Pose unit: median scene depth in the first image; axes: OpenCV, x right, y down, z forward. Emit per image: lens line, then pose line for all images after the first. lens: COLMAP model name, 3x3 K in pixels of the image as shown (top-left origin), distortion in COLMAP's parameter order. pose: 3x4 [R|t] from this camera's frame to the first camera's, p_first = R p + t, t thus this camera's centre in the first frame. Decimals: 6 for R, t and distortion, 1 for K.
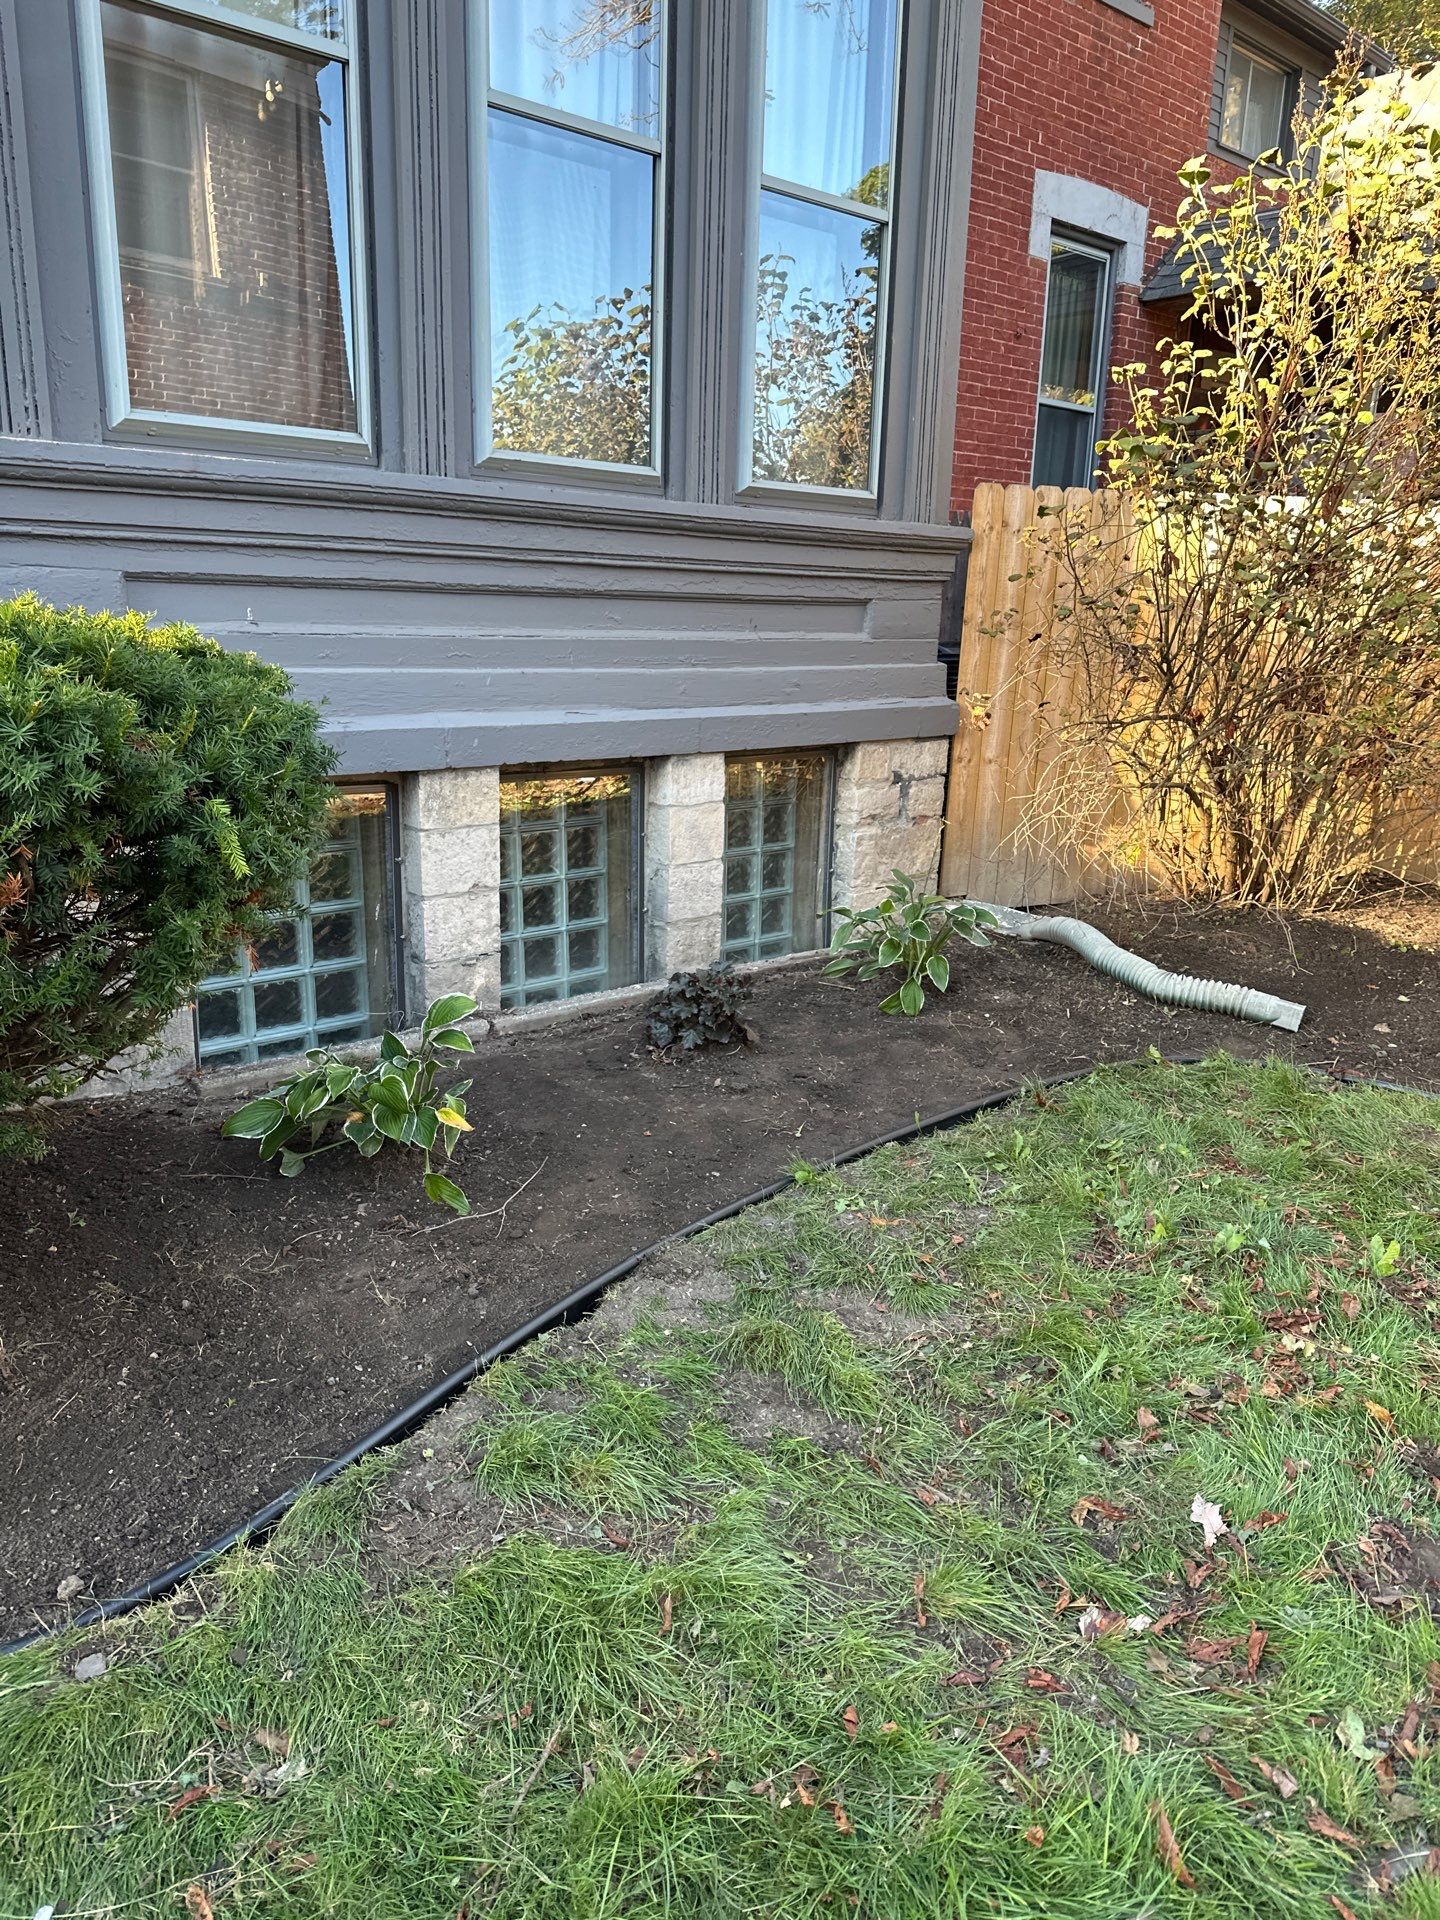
lens RADIAL K [[1342.0, 0, 717.2], [0, 1342.0, 962.4], [0, 0, 1]] dist [0.008843, -0.018053]
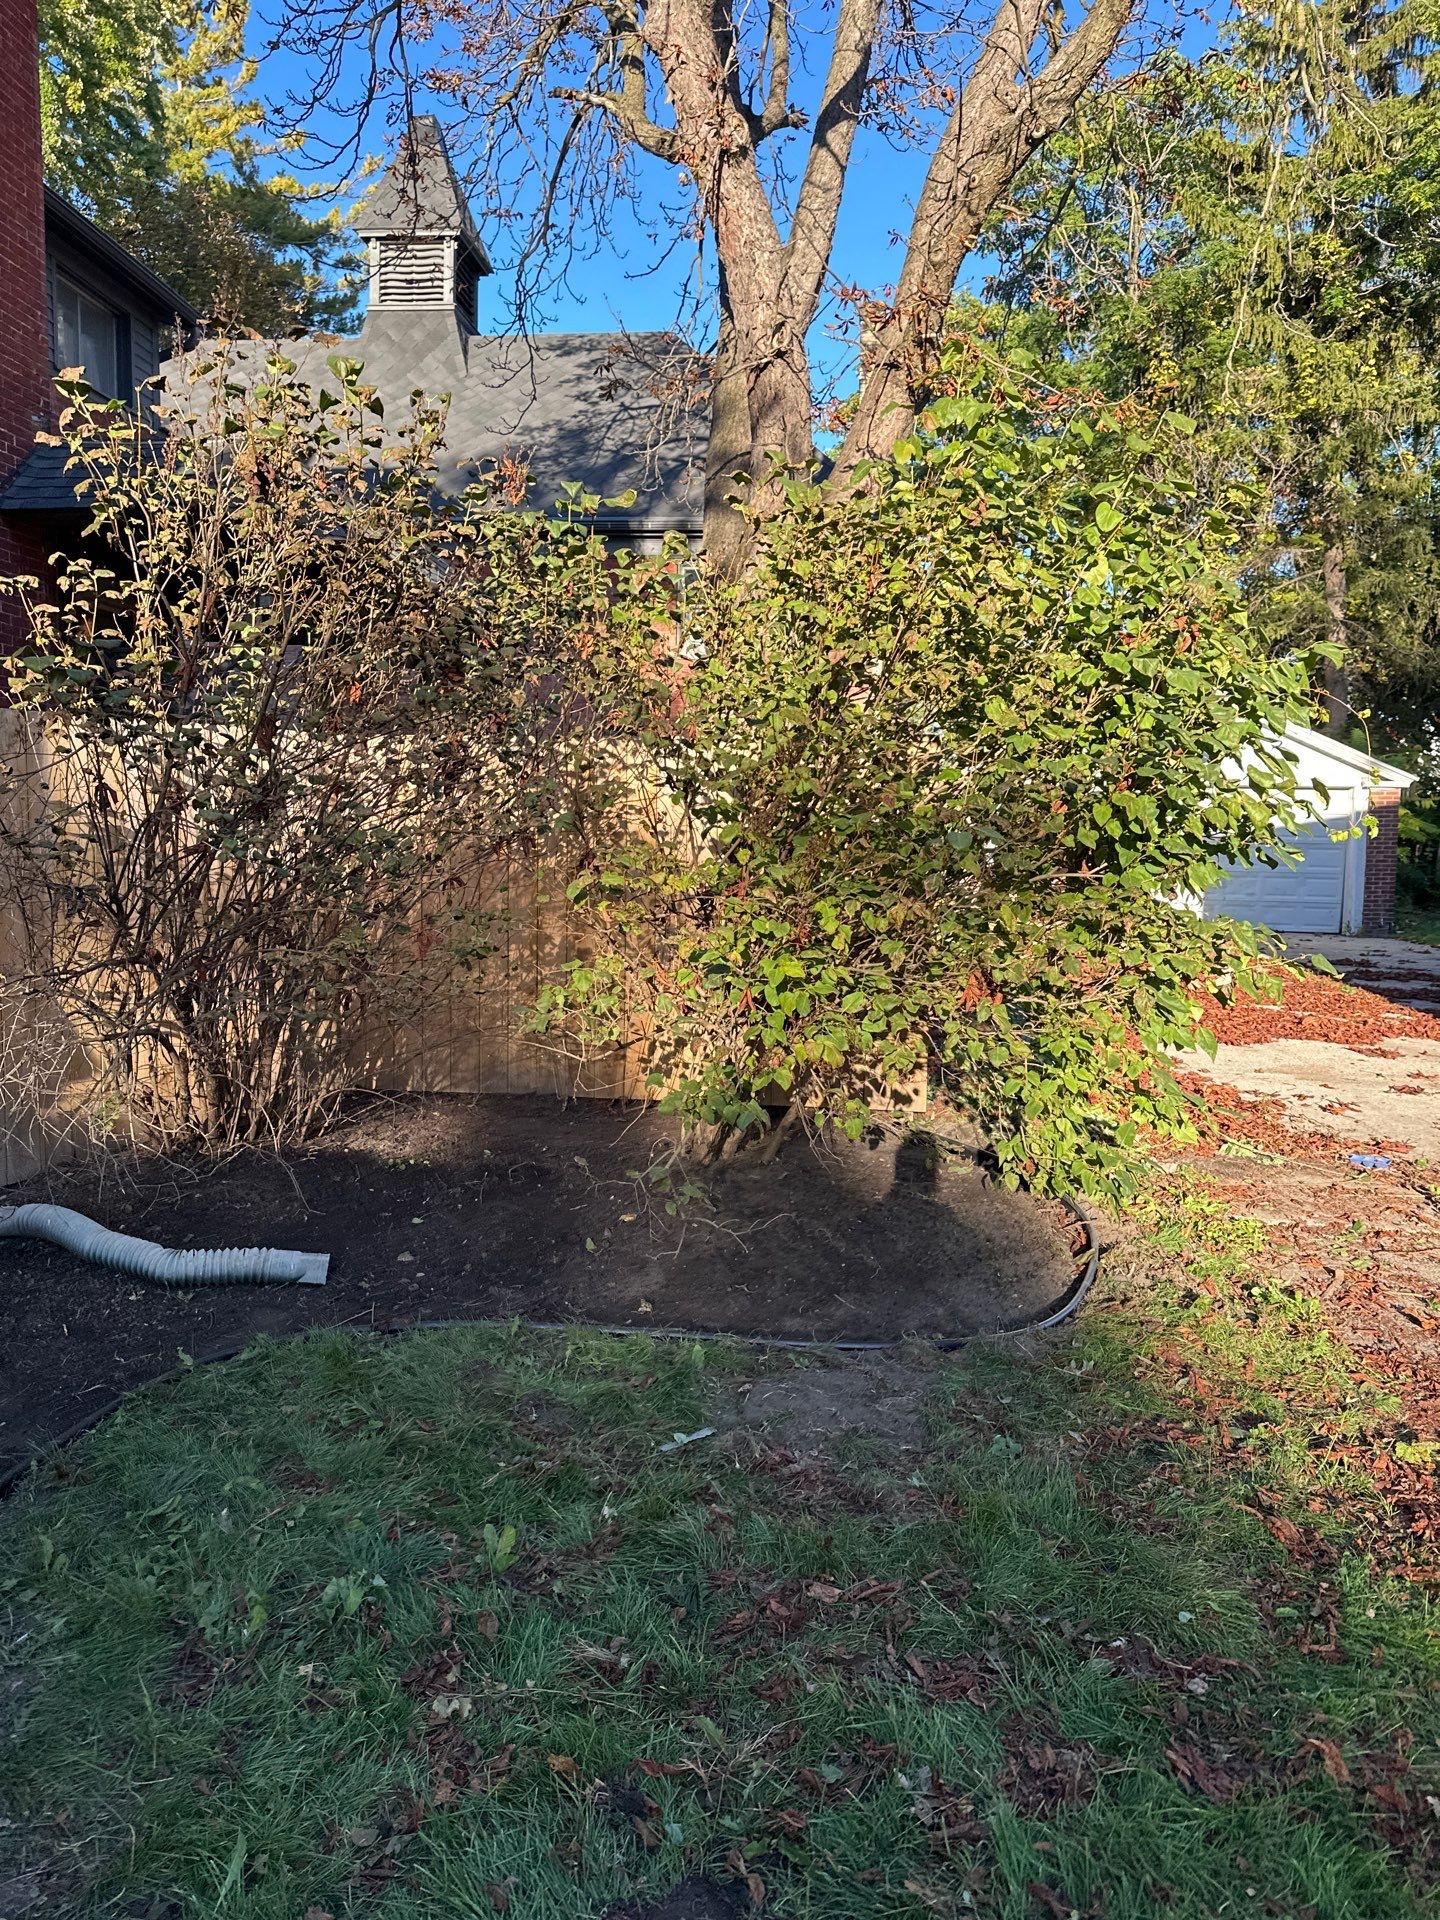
lens RADIAL K [[1354.2, 0, 719.0], [0, 1354.2, 983.9], [0, 0, 1]] dist [-0.000941, 0.001480]
pose [[0.722864, -0.093210, 0.684674, 0.003994], [0.184576, 0.980903, -0.061333, -0.044662], [-0.665882, 0.170710, 0.726264, 0.097638]]
